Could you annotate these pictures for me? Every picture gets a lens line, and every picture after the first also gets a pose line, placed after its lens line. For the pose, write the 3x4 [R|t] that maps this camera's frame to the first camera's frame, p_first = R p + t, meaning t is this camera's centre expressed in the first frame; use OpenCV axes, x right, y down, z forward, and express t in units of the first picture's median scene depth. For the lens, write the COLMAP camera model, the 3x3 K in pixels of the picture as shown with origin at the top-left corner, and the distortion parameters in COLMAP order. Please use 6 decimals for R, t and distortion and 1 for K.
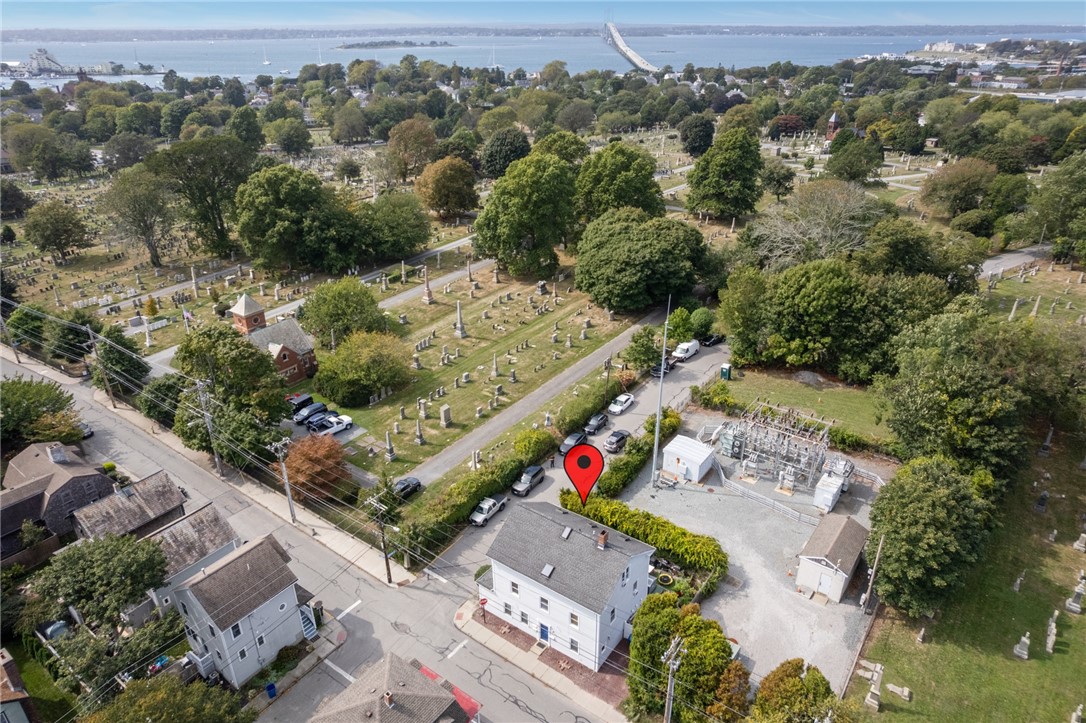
lens RADIAL K [[701.3, 0, 540.7], [0, 701.3, 363.8], [0, 0, 1]] dist [-0.055521, 0.001909]
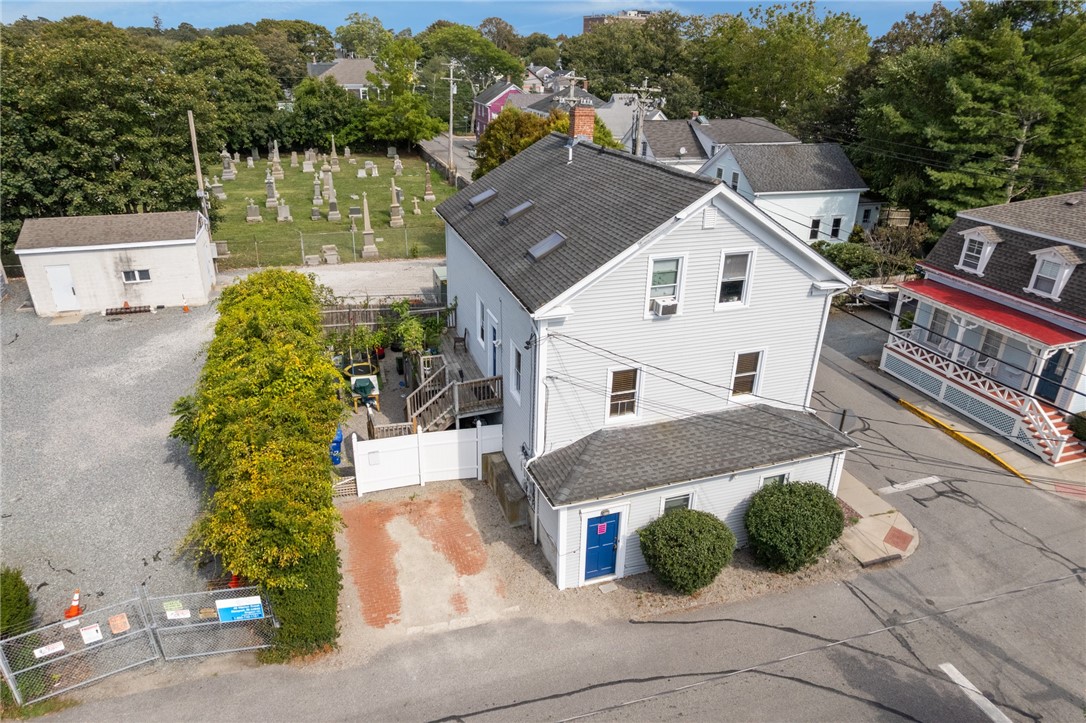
lens RADIAL K [[692.3, 0, 541.3], [0, 692.3, 361.2], [0, 0, 1]] dist [-0.075647, 0.068209]
pose [[-0.816830, -0.242656, 0.523360, -0.083467], [0.243322, 0.677656, 0.693958, 0.032696], [-0.523051, 0.694191, -0.494486, 0.781948]]
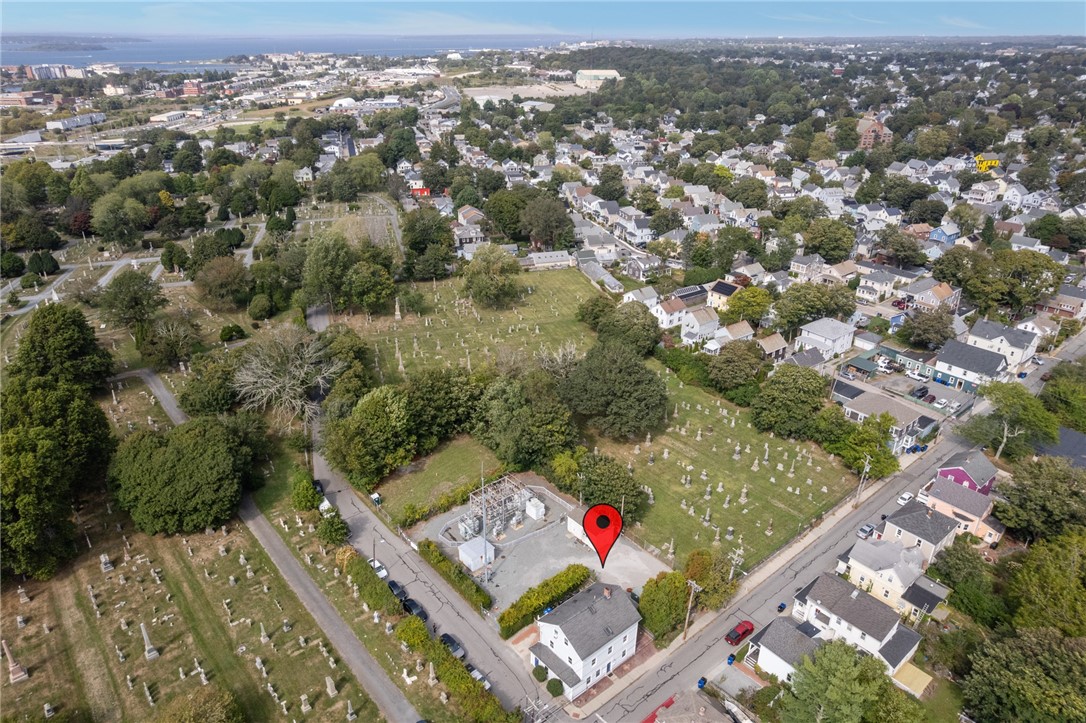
lens RADIAL K [[701.3, 0, 540.7], [0, 701.3, 363.8], [0, 0, 1]] dist [-0.055521, 0.001909]
pose [[0.231057, -0.417081, 0.879008, -0.725297], [0.423561, 0.856471, 0.295049, -0.478875], [-0.875904, 0.304140, 0.374553, 0.197487]]
